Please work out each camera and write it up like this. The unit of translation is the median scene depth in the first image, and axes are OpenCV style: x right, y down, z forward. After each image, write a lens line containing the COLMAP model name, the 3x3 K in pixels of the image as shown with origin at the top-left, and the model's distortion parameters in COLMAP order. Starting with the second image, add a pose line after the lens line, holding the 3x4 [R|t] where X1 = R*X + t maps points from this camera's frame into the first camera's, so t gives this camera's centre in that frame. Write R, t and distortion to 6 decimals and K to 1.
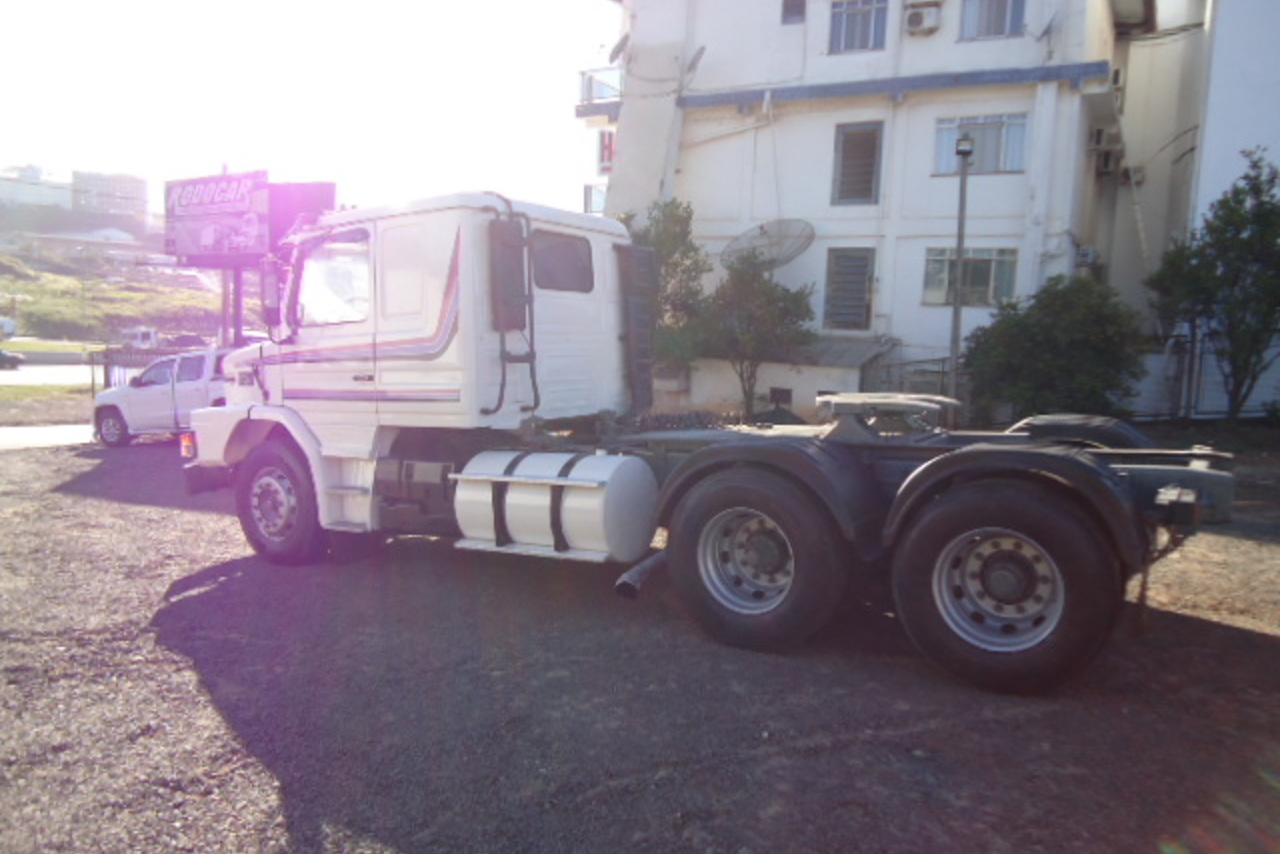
lens RADIAL K [[911.1, 0, 640.0], [0, 911.1, 427.0], [0, 0, 1]] dist [-0.013712, 0.003955]
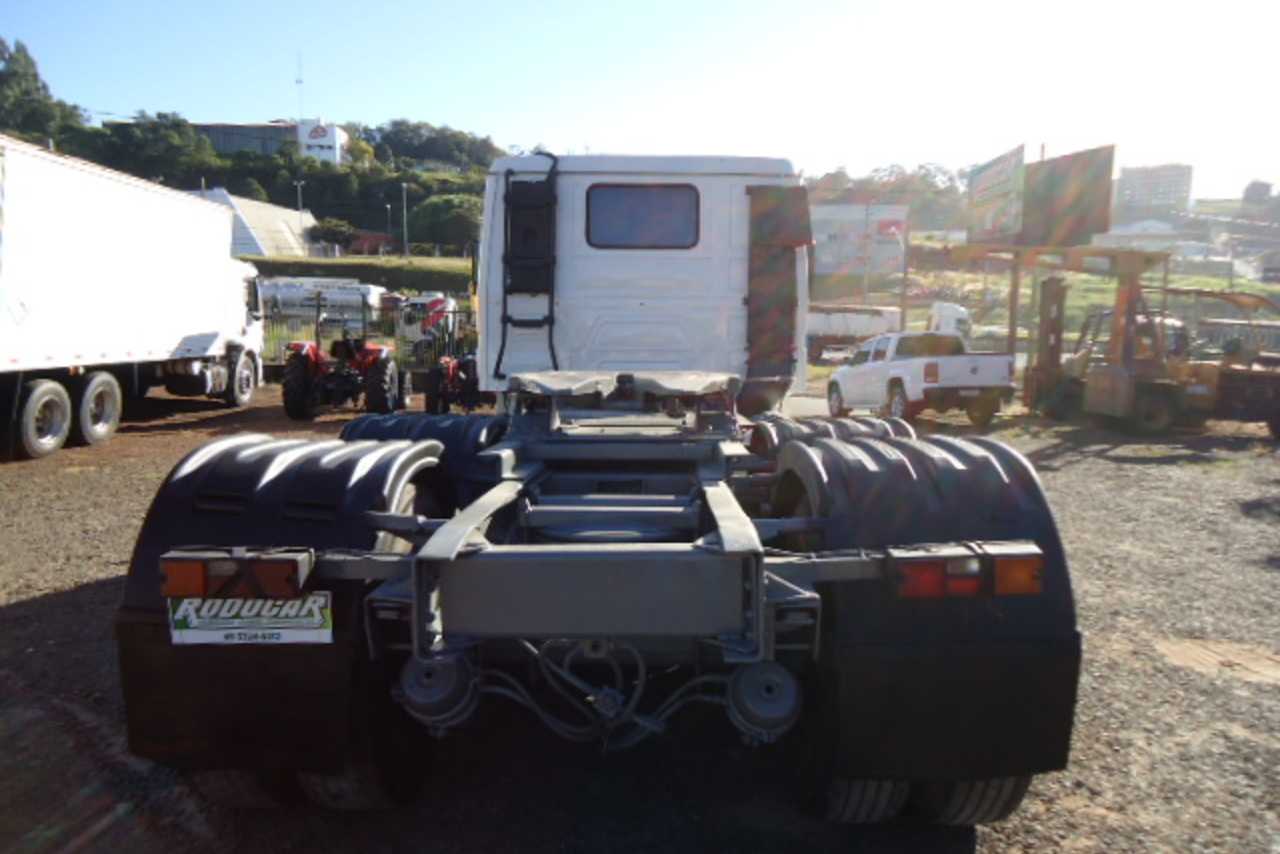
lens RADIAL K [[911.1, 0, 640.0], [0, 911.1, 427.0], [0, 0, 1]] dist [-0.013712, 0.003955]
pose [[0.522825, 0.087226, -0.847966, 0.641742], [-0.078189, 0.995465, 0.054190, -0.024029], [0.848847, 0.037970, 0.527274, 0.504619]]
